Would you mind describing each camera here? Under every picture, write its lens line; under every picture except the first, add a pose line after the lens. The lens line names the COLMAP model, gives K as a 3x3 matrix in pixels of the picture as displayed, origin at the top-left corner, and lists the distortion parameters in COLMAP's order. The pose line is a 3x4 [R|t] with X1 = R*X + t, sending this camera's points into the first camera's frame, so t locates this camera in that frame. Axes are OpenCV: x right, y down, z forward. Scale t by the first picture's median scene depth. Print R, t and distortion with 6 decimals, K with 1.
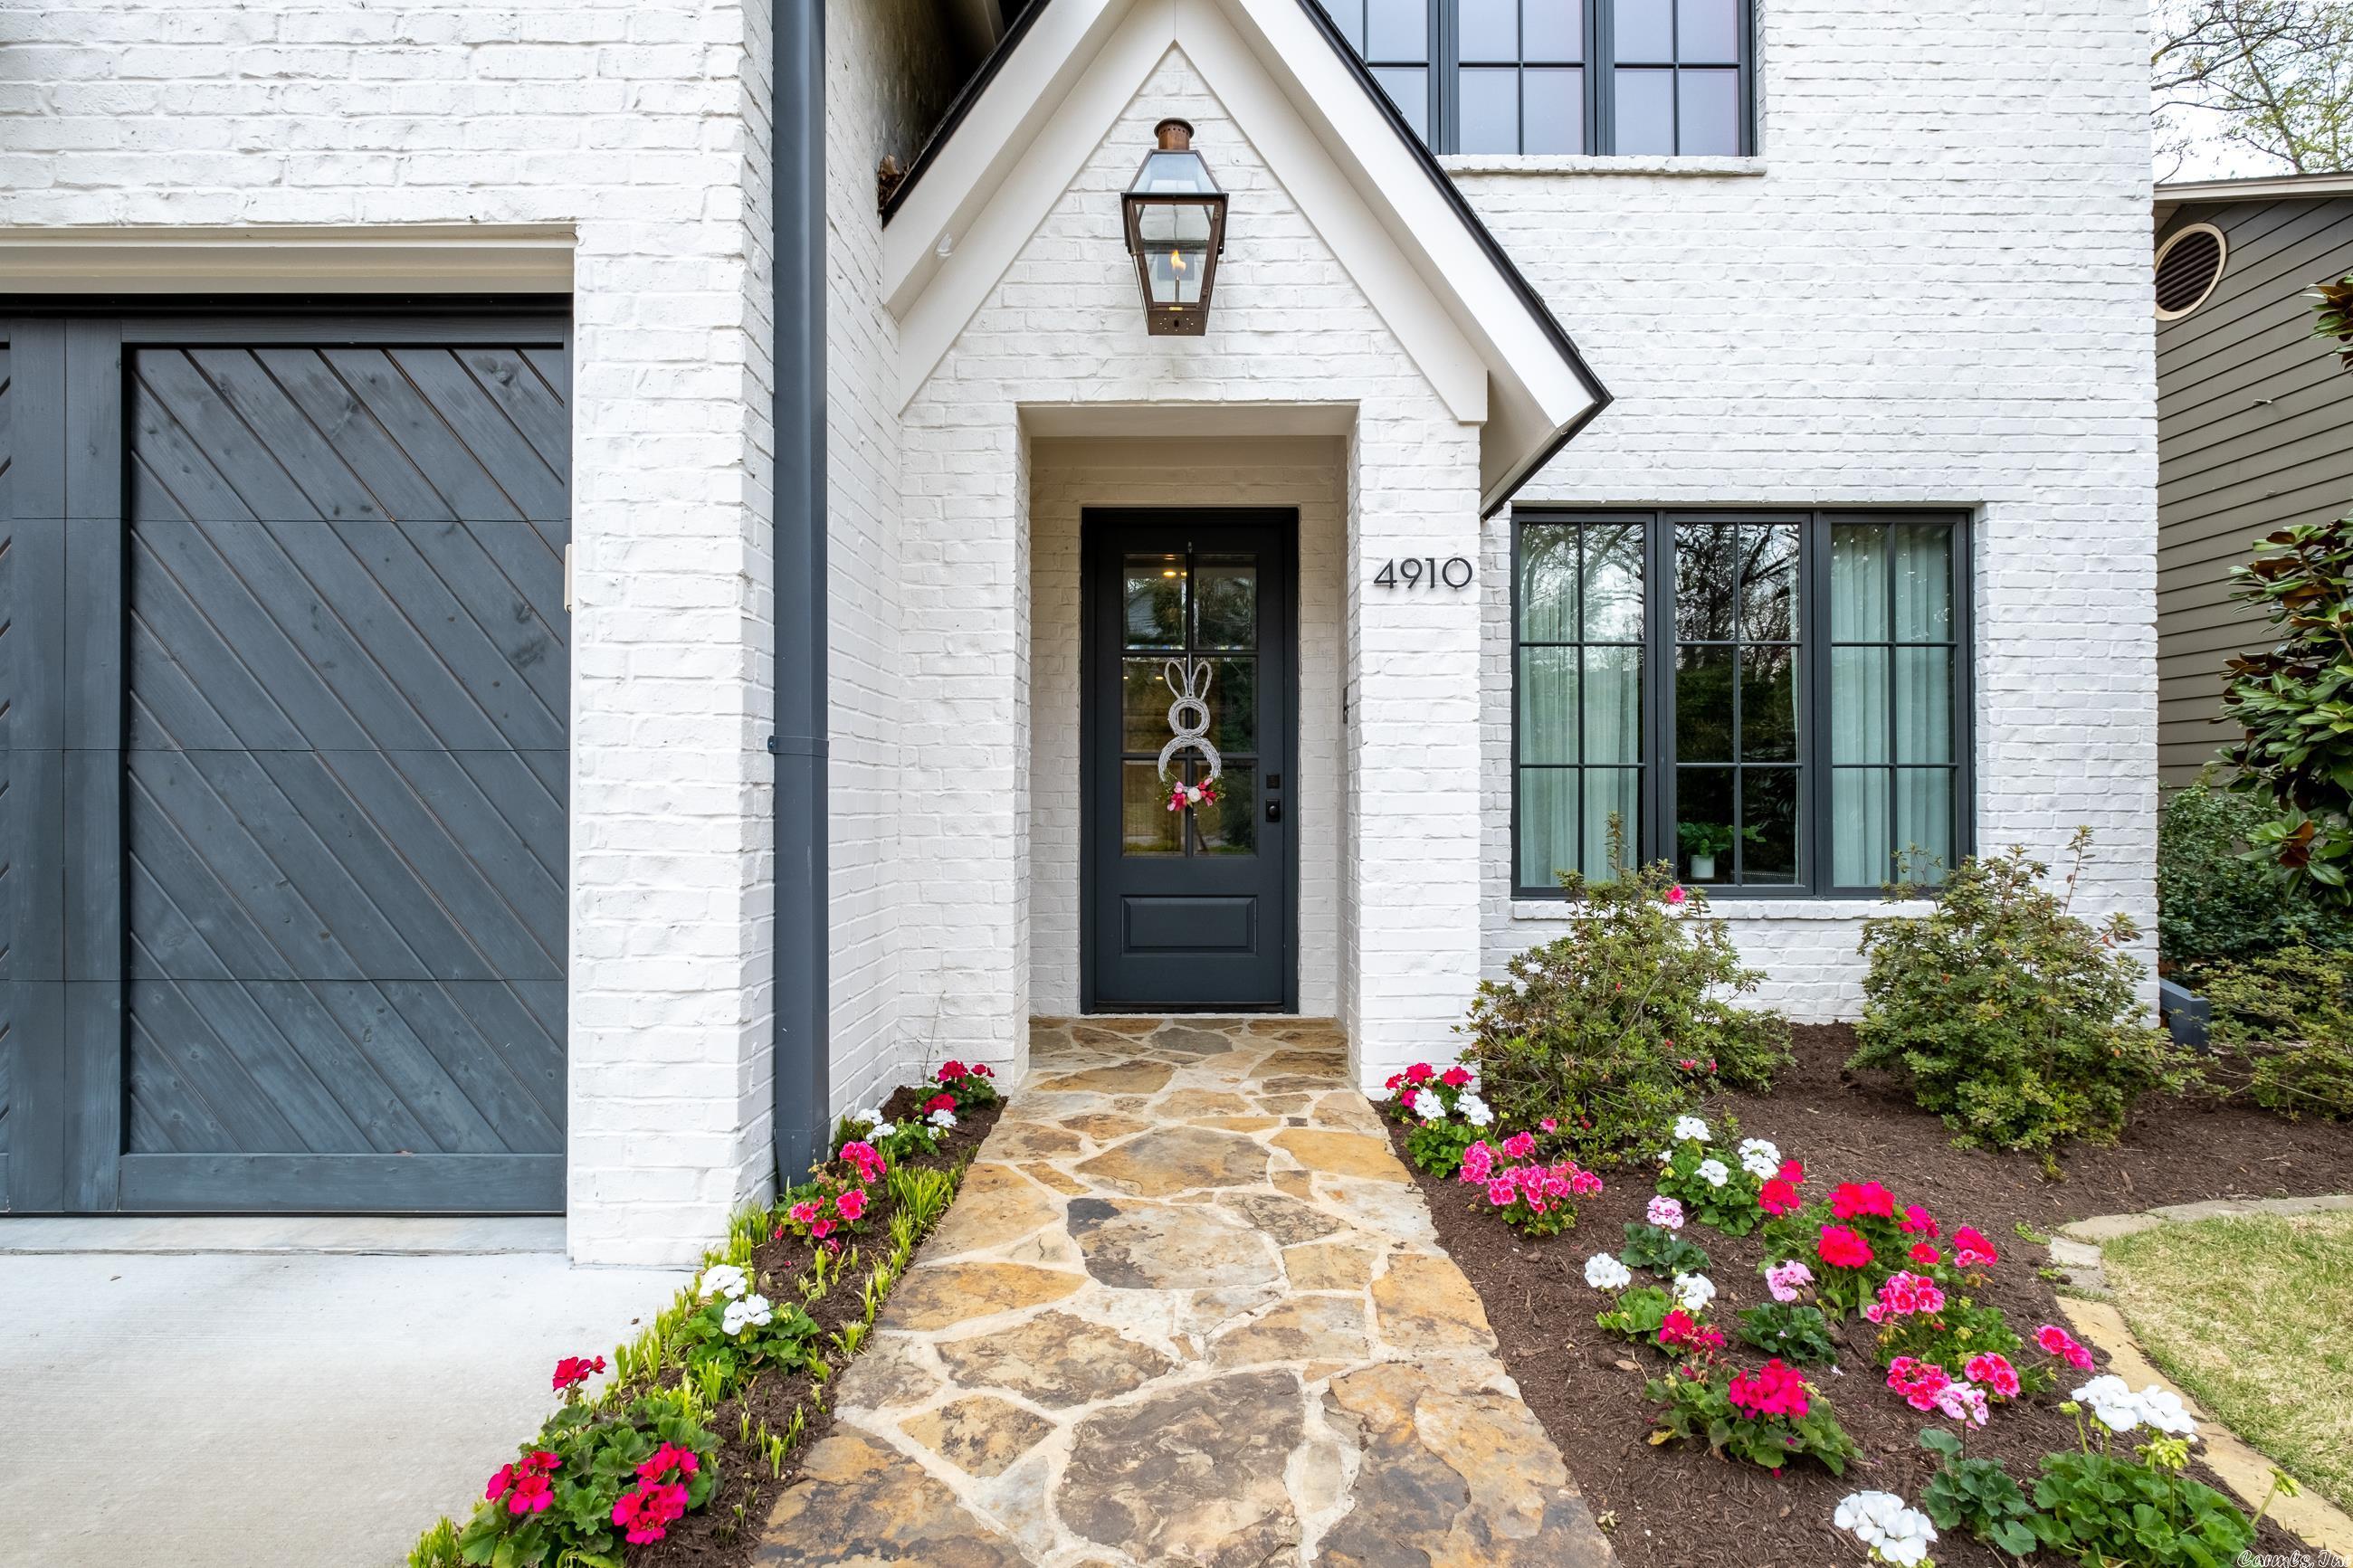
lens RADIAL K [[1062.4, 0, 1200.0], [0, 1062.4, 794.4], [0, 0, 1]] dist [0.001162, 0.000069]
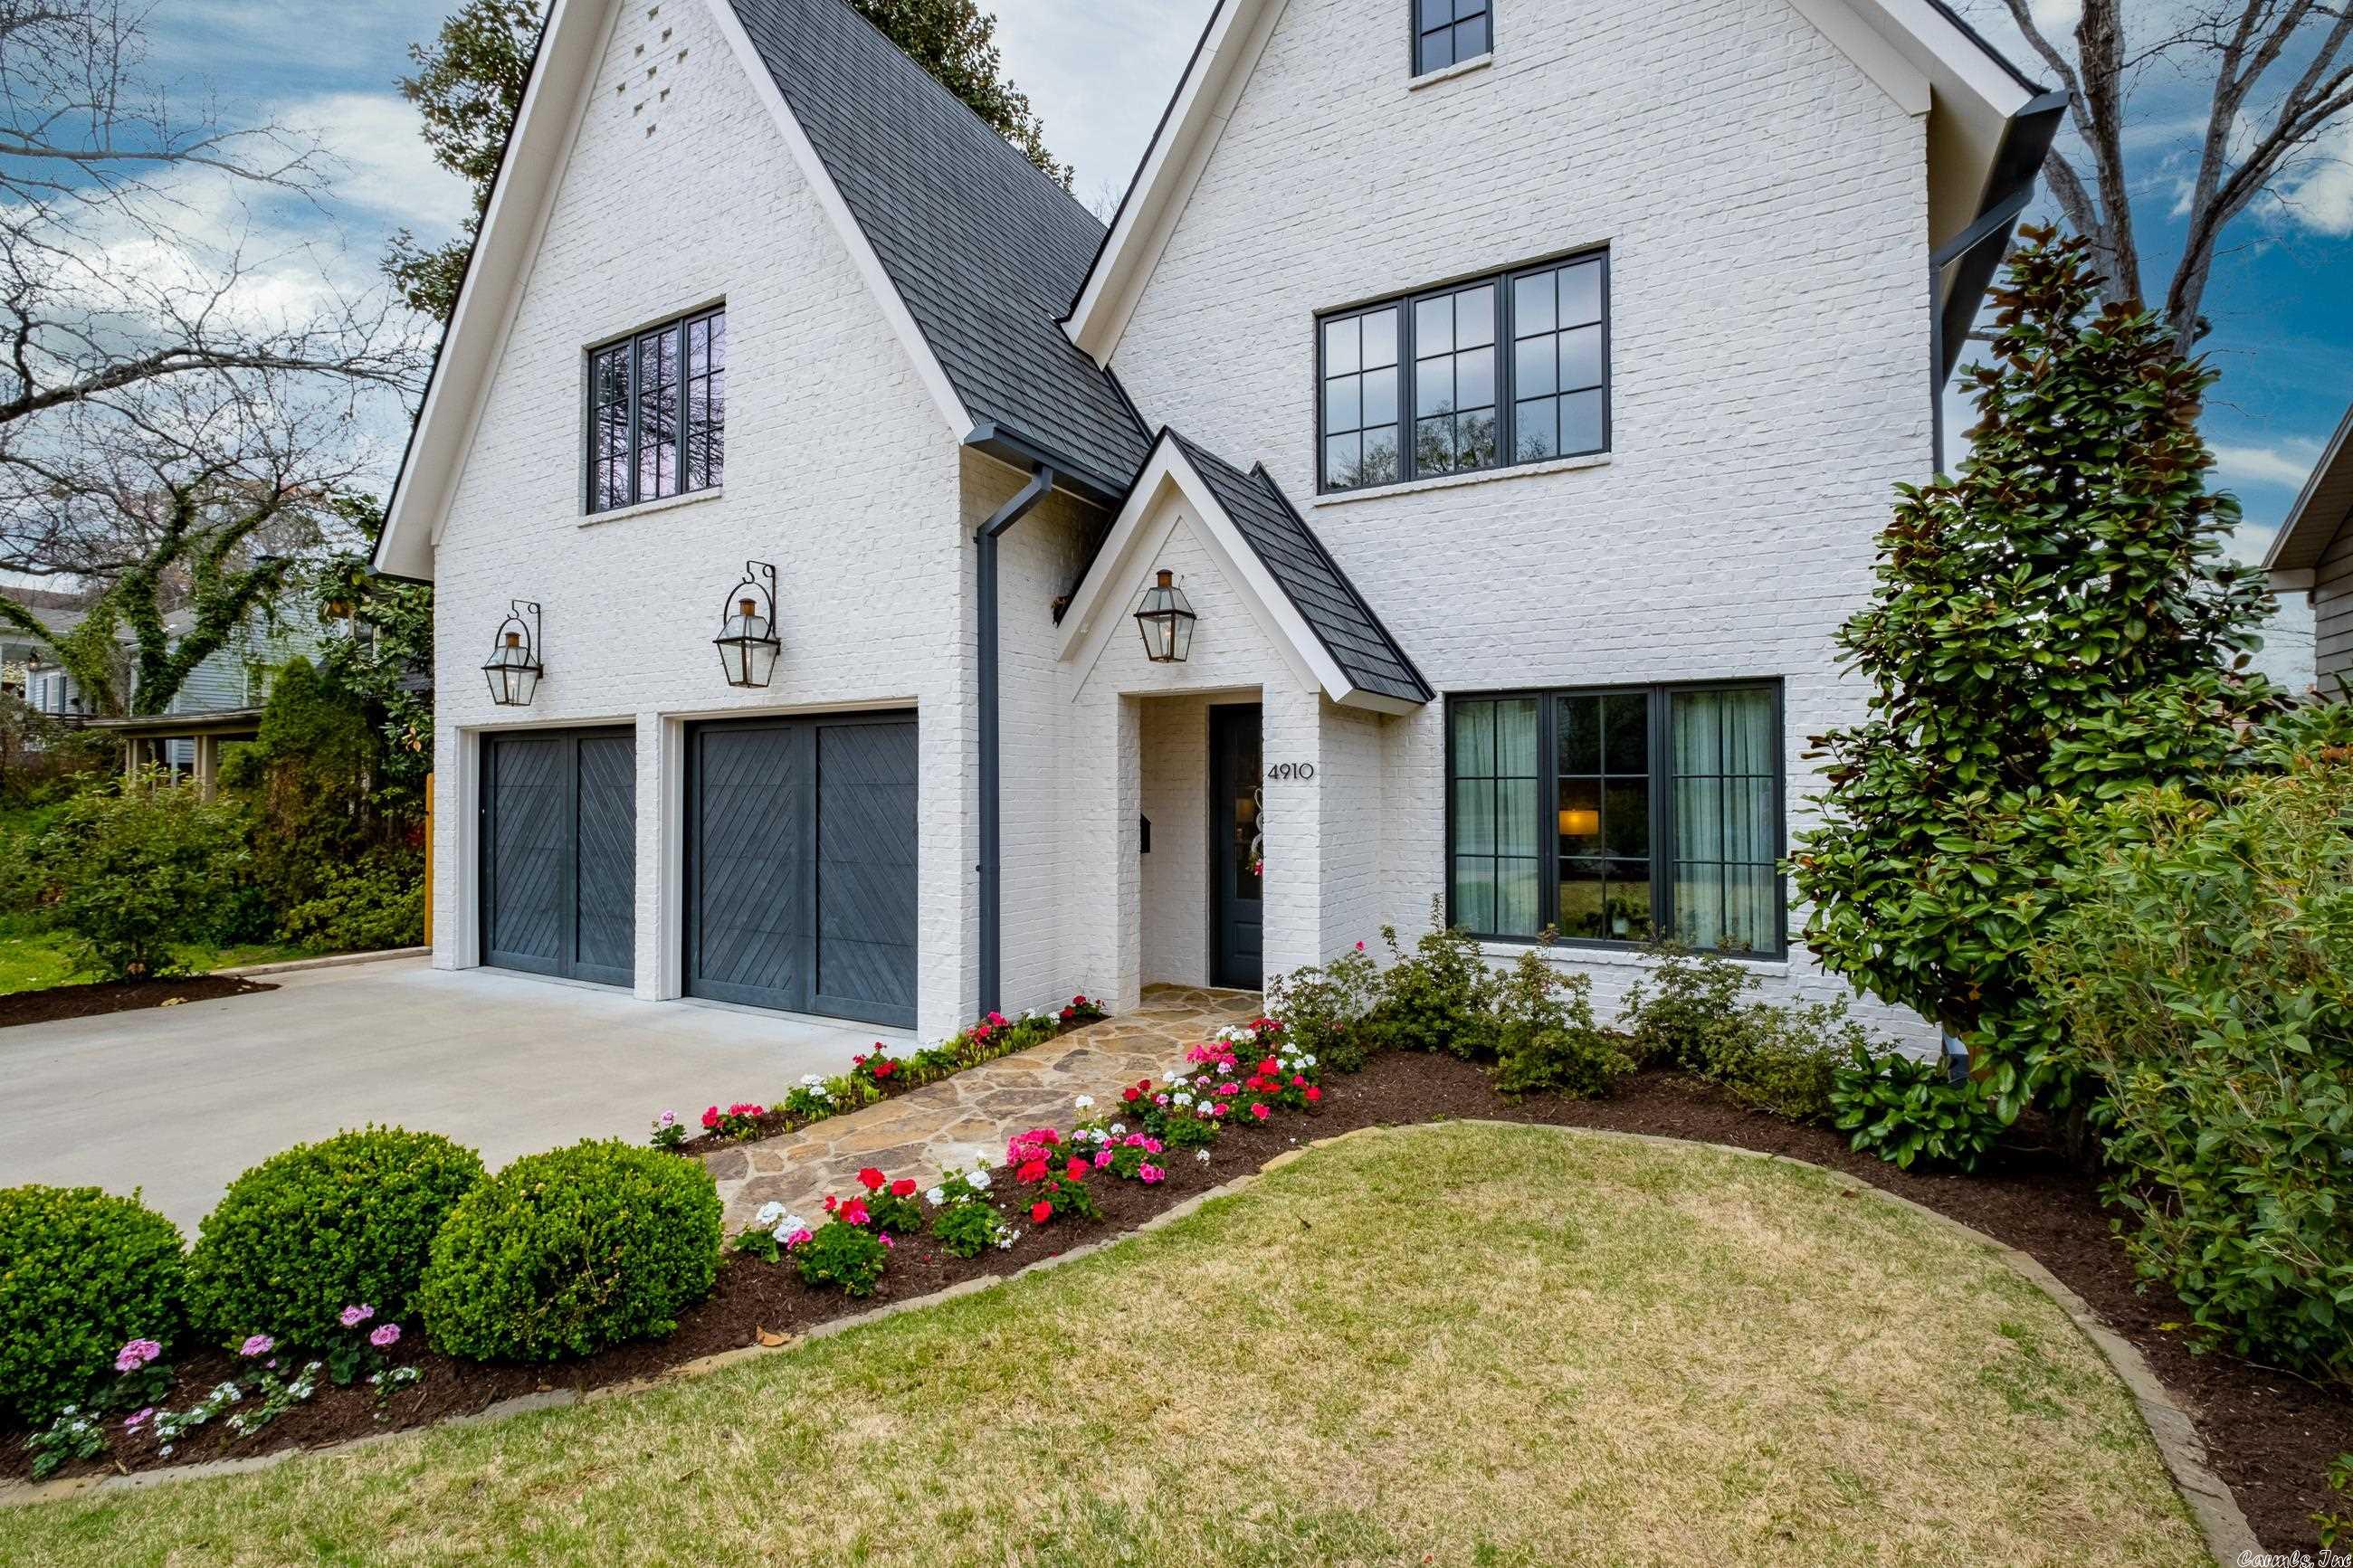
lens RADIAL K [[1062.4, 0, 1159.3], [0, 1062.4, 778.7], [0, 0, 1]] dist [0.001162, 0.000069]
pose [[0.859596, -0.007745, -0.510915, 0.999108], [0.006391, 0.999970, -0.004407, -0.186703], [0.510934, 0.000523, 0.859620, -0.804808]]
